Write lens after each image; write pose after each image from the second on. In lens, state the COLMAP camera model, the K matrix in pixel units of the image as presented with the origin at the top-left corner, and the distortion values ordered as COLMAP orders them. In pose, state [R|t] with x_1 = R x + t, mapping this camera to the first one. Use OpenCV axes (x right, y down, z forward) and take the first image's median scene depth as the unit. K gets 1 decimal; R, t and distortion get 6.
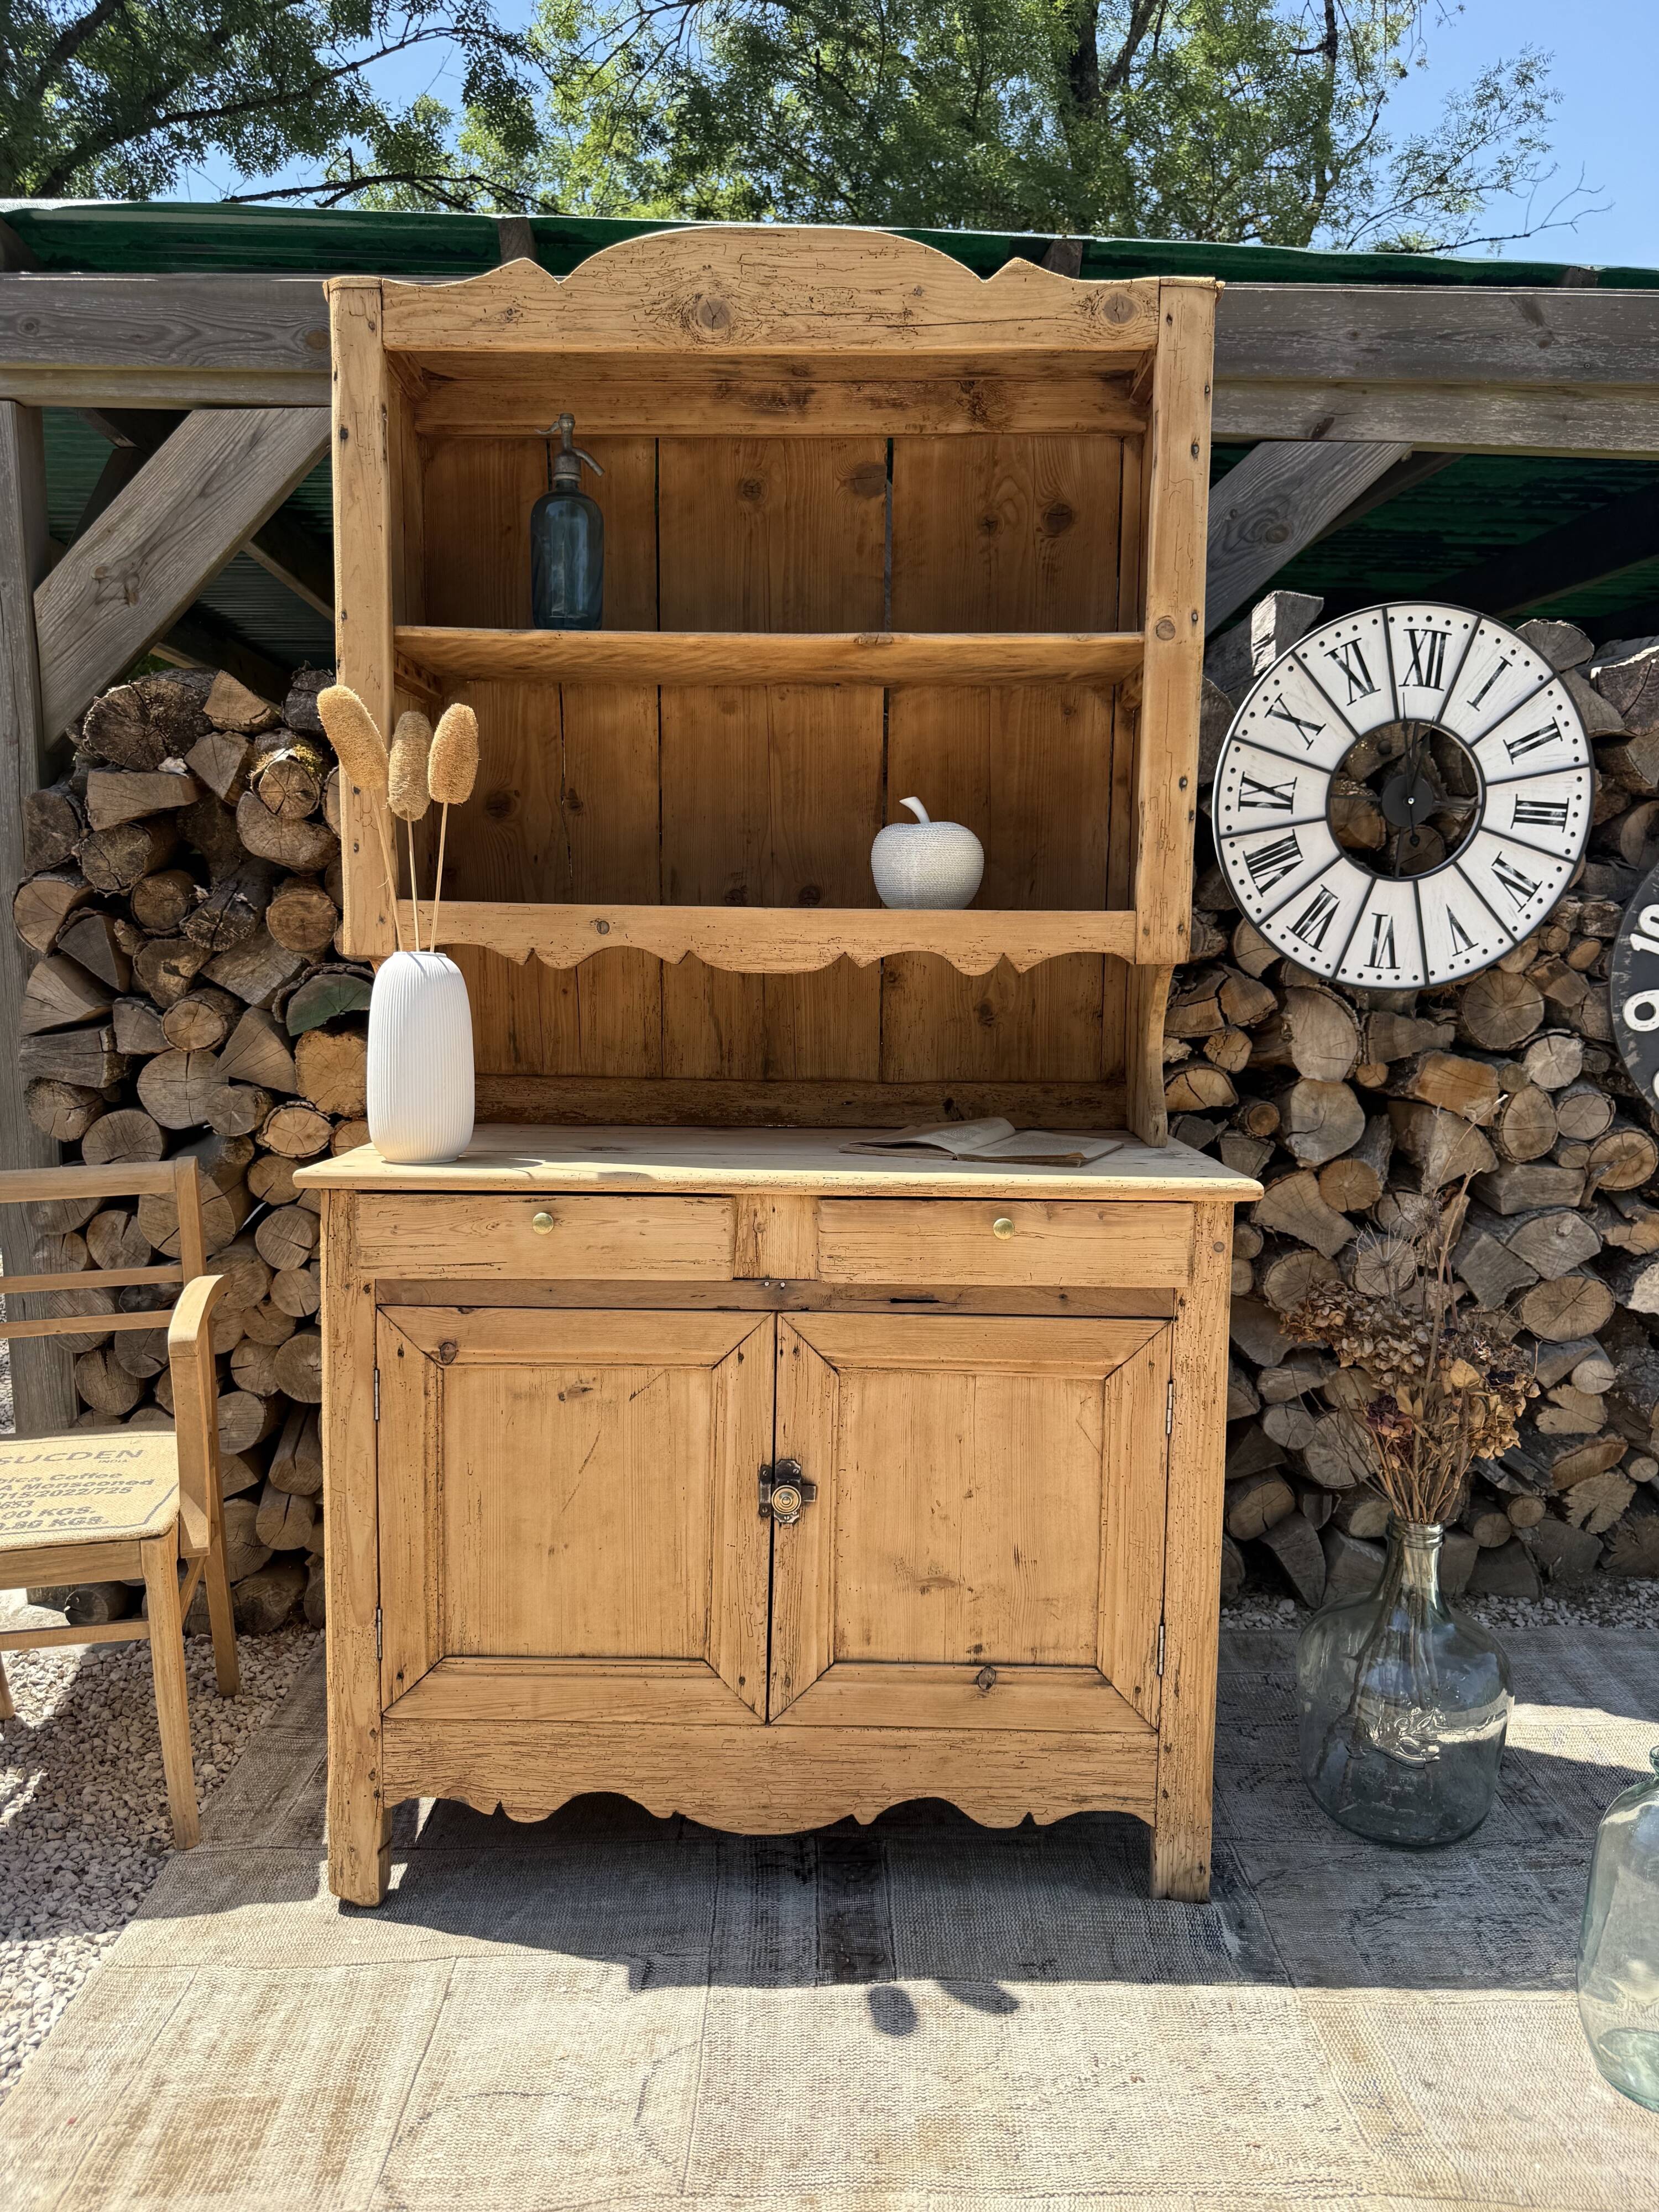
lens RADIAL K [[1576.7, 0, 824.3], [0, 1576.7, 1118.4], [0, 0, 1]] dist [0.028181, -0.040525]
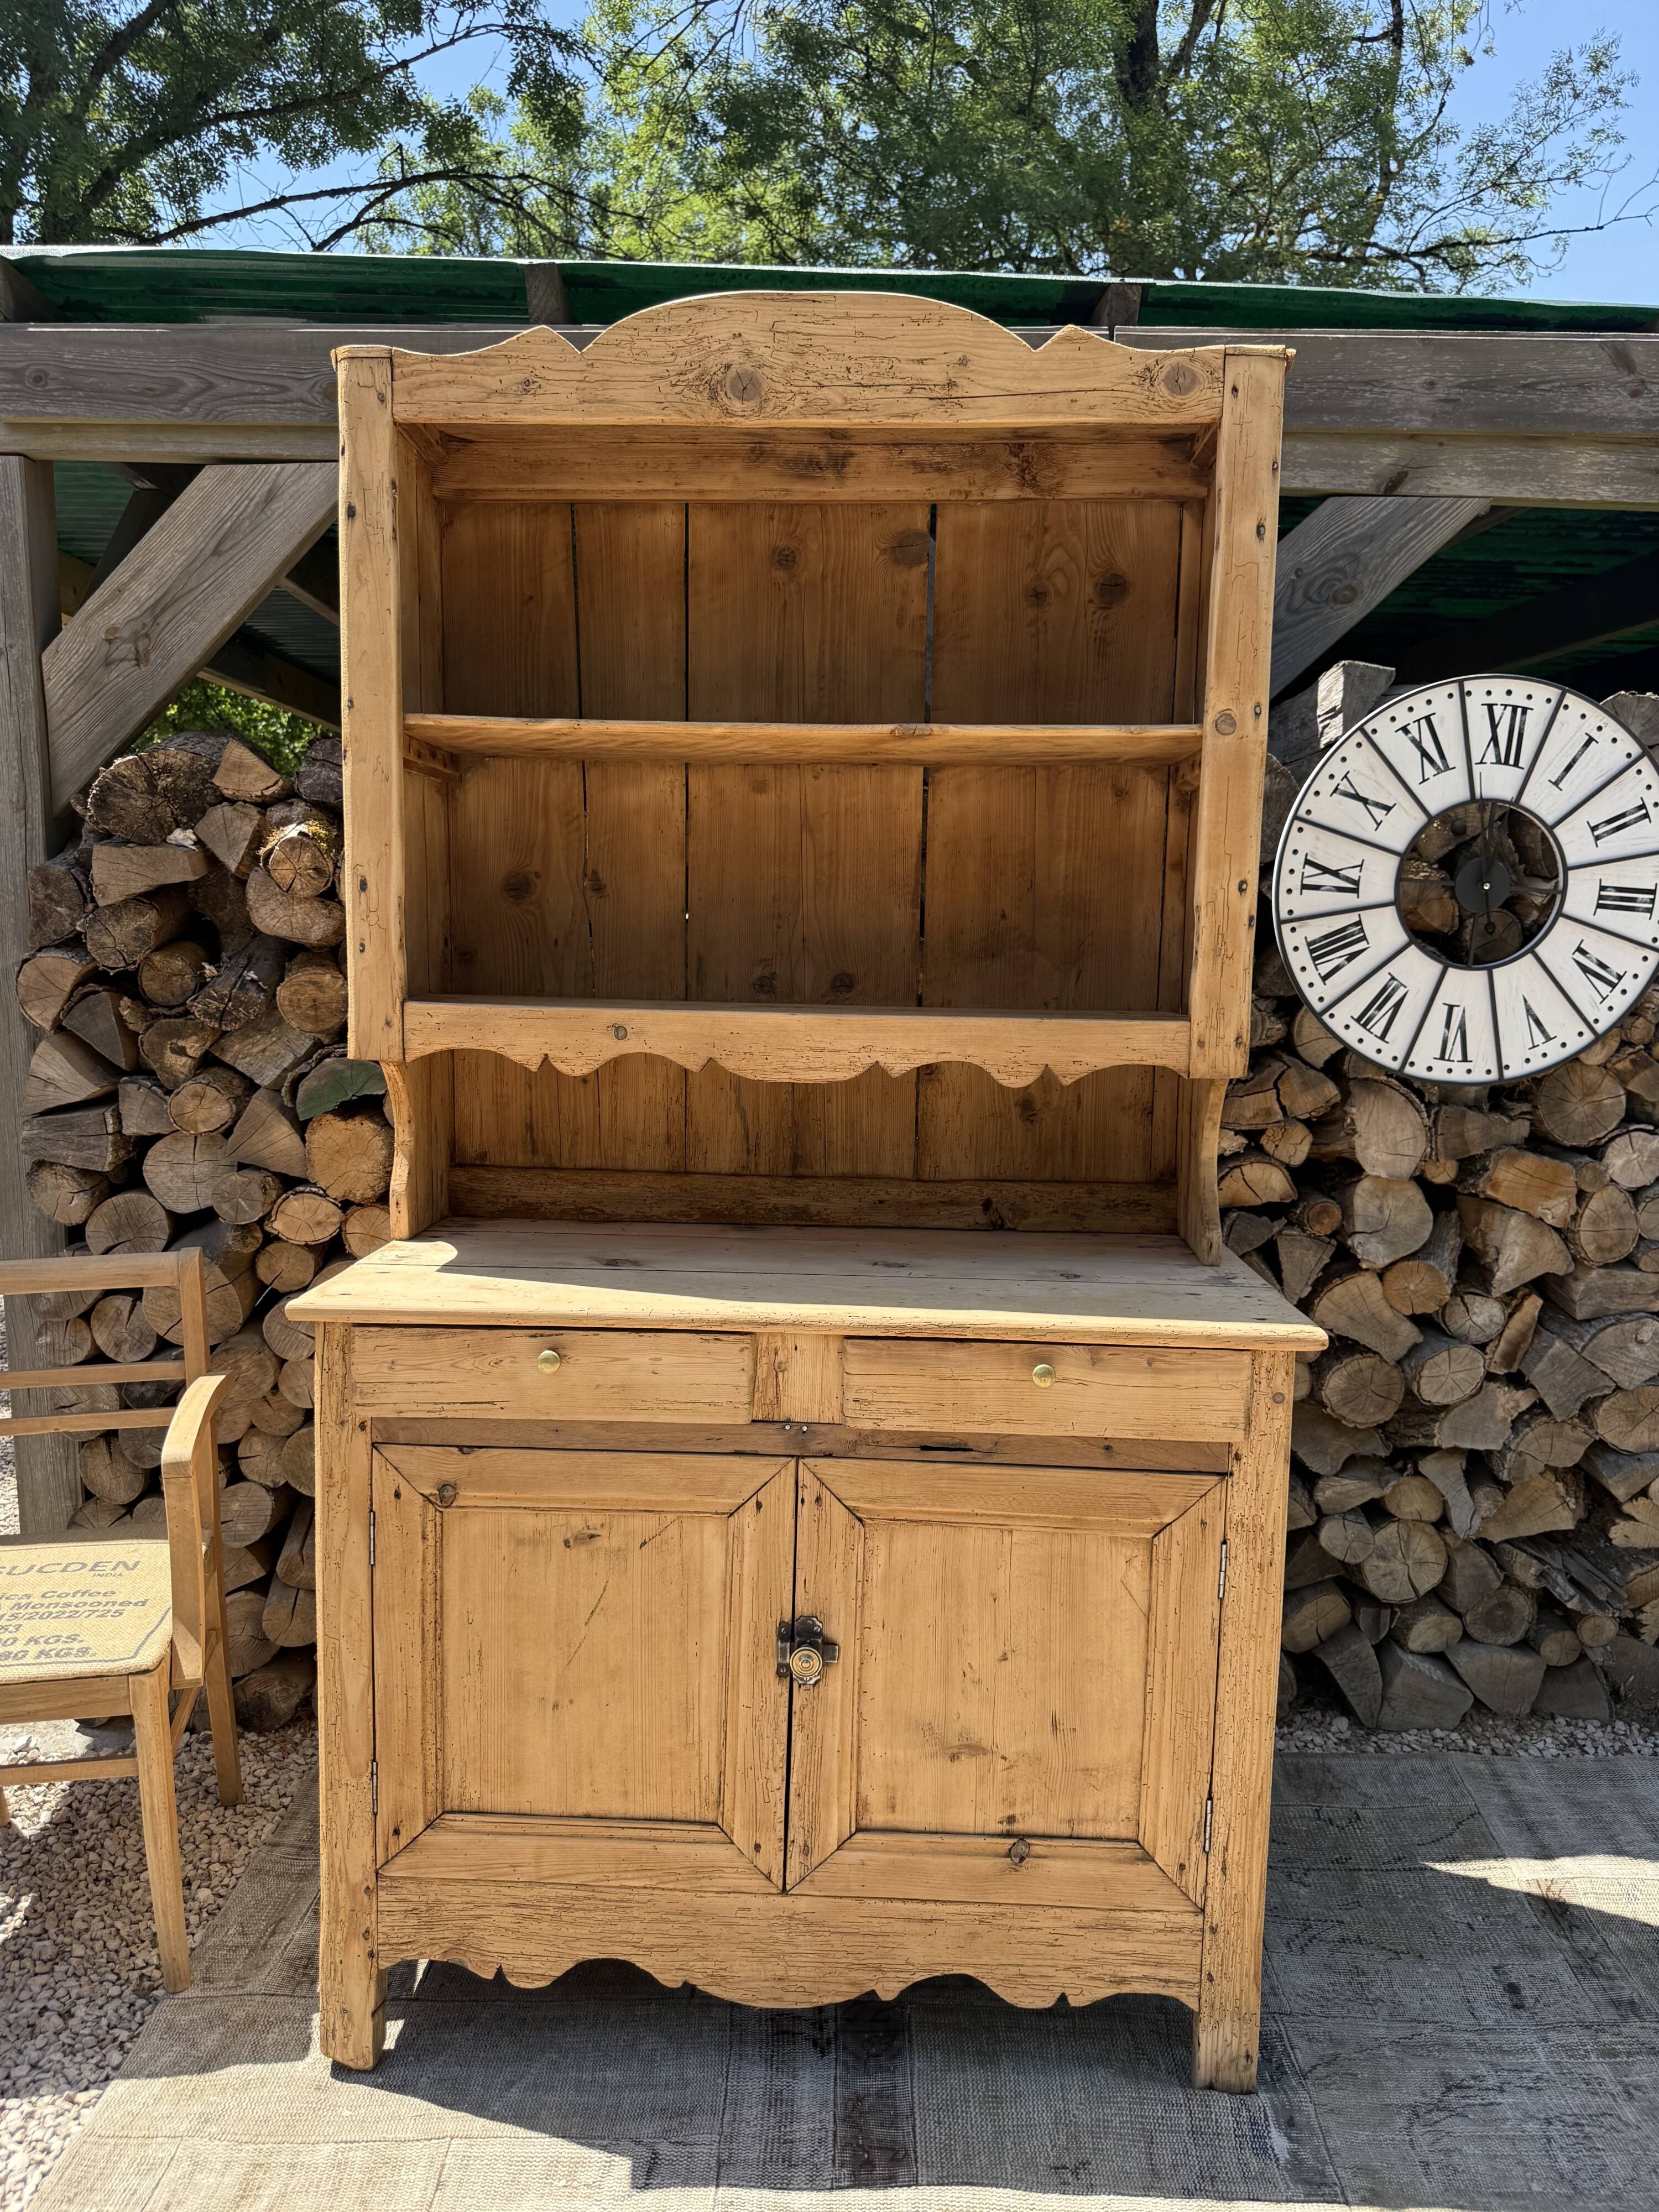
lens RADIAL K [[1576.7, 0, 825.7], [0, 1576.7, 1111.3], [0, 0, 1]] dist [0.028181, -0.040525]
pose [[0.999549, 0.011380, -0.027805, 0.007973], [-0.011247, 0.999925, 0.004924, -0.072370], [0.027859, -0.004609, 0.999601, 0.055974]]
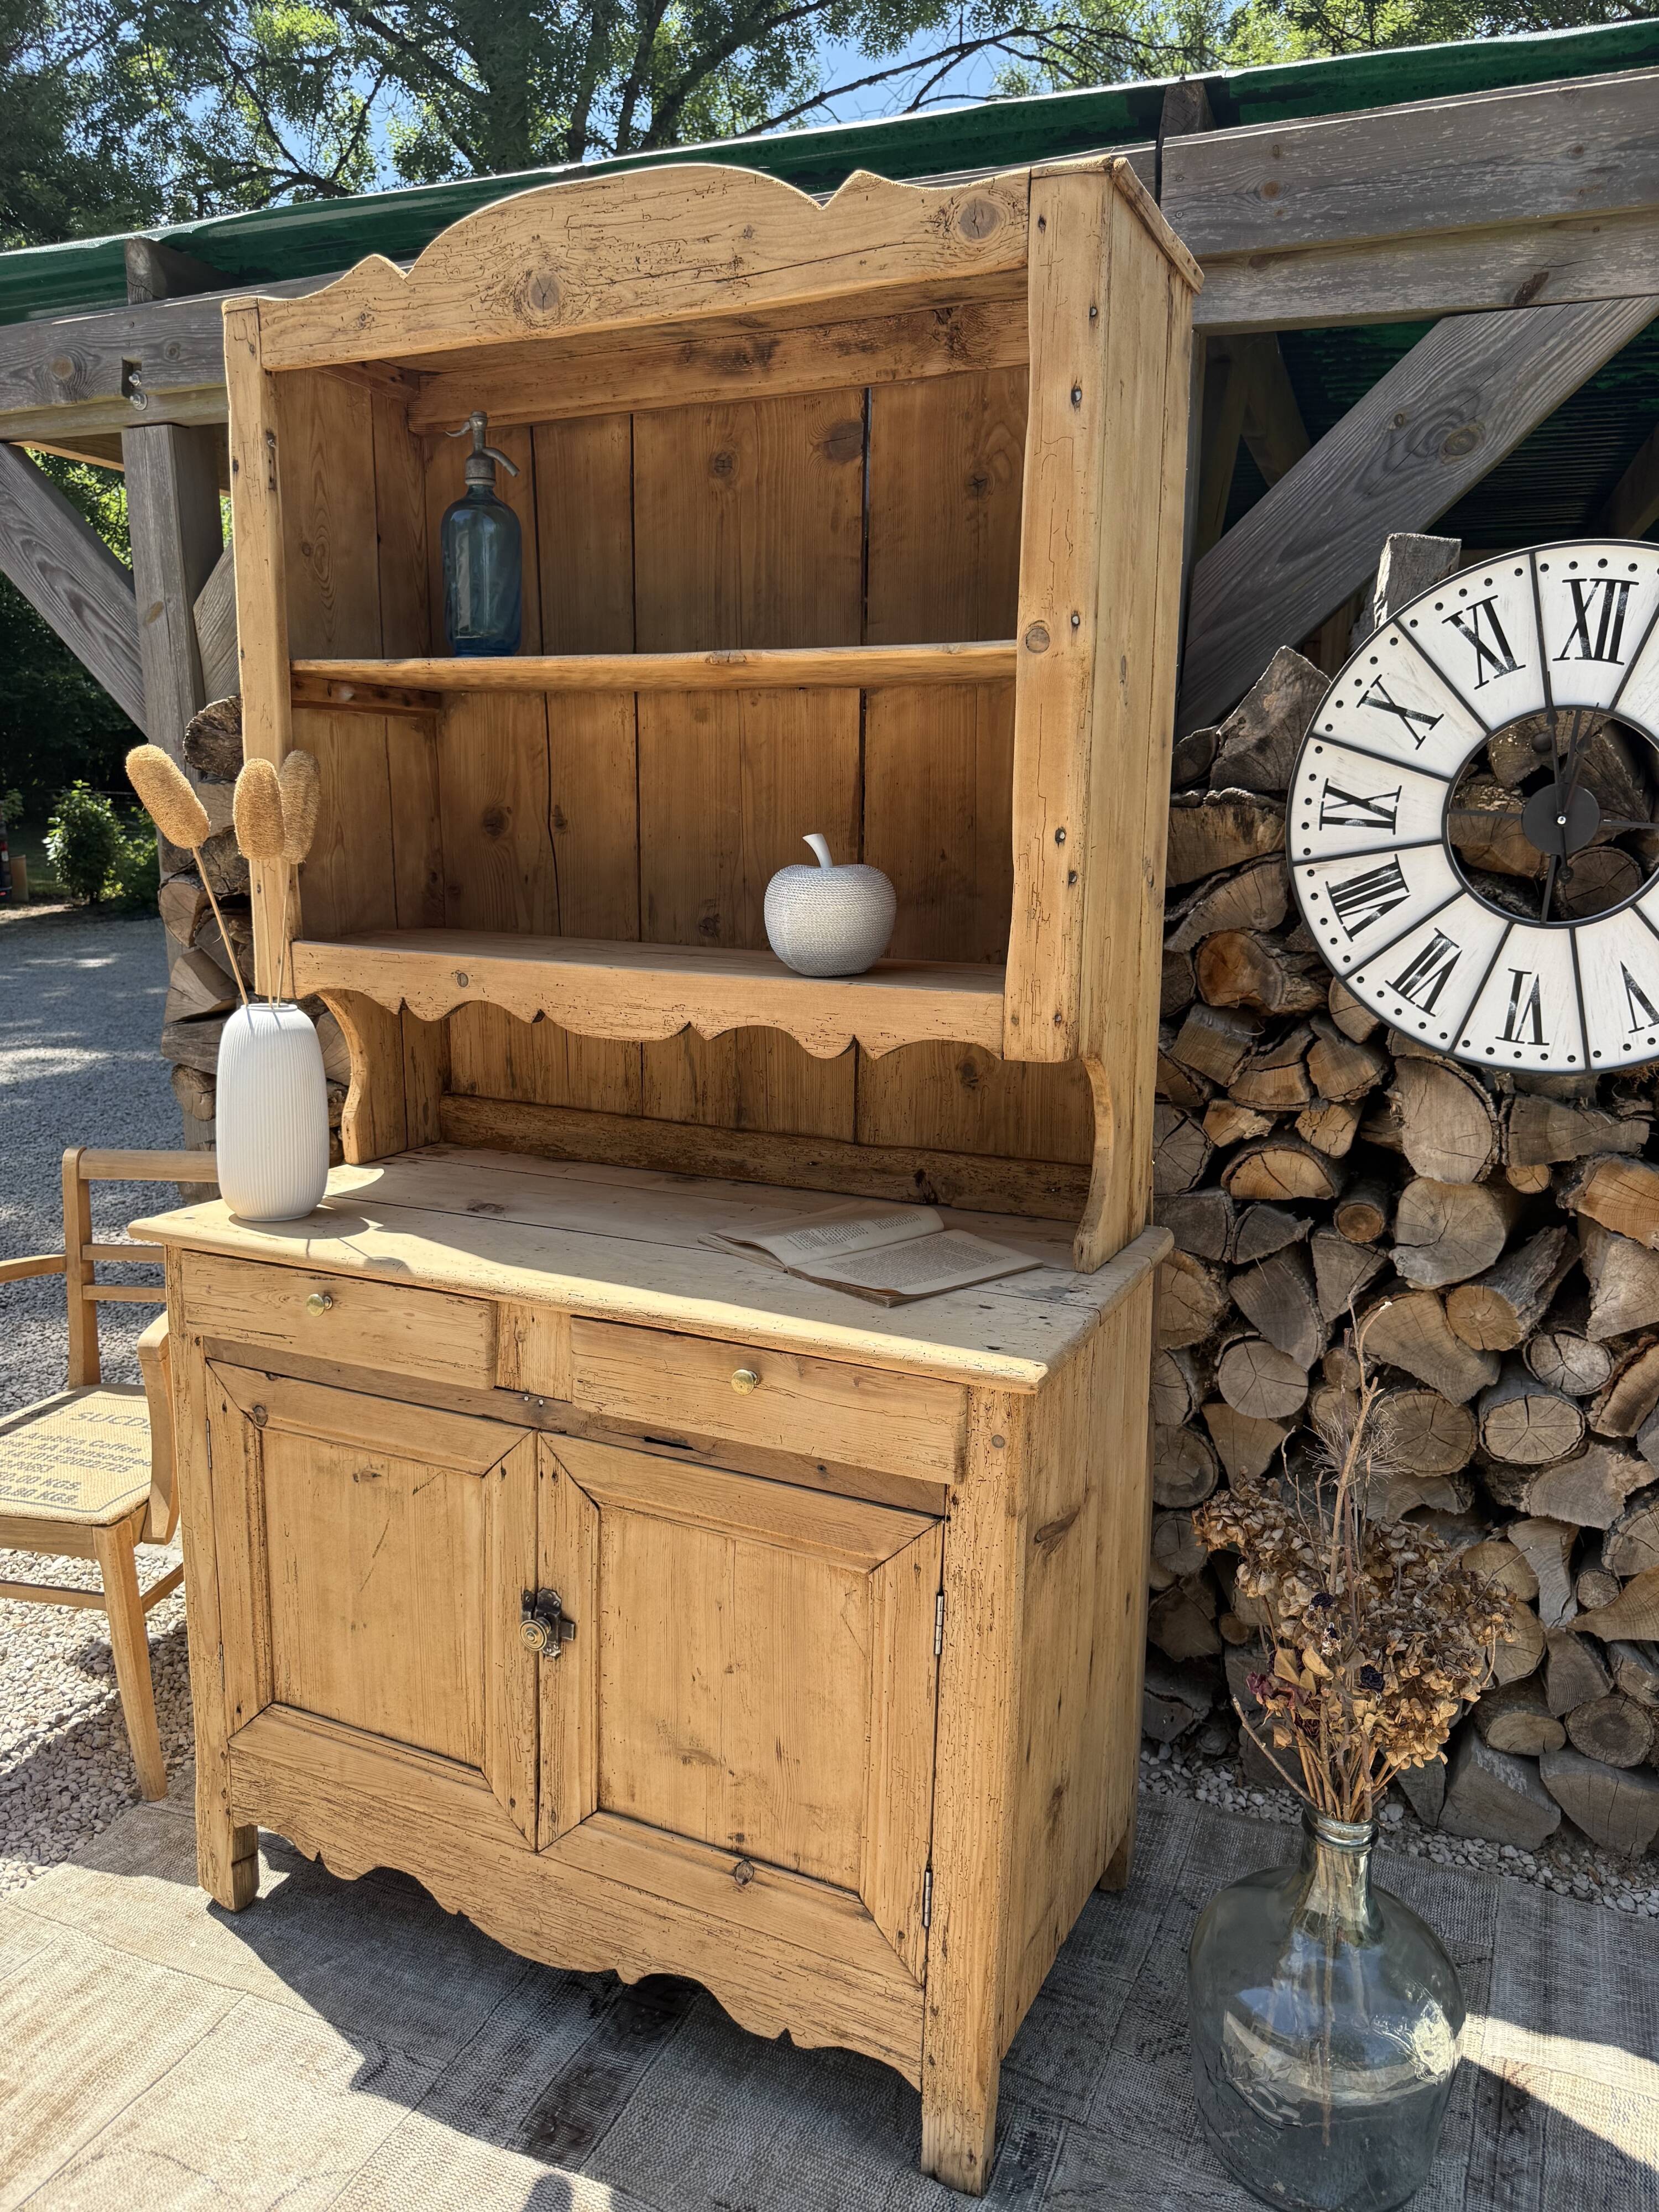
lens RADIAL K [[1576.7, 0, 826.7], [0, 1576.7, 1110.6], [0, 0, 1]] dist [0.028181, -0.040525]
pose [[0.909824, 0.082461, -0.406719, 0.396200], [-0.050510, 0.994777, 0.088696, -0.124000], [0.411909, -0.060154, 0.909237, 0.209340]]
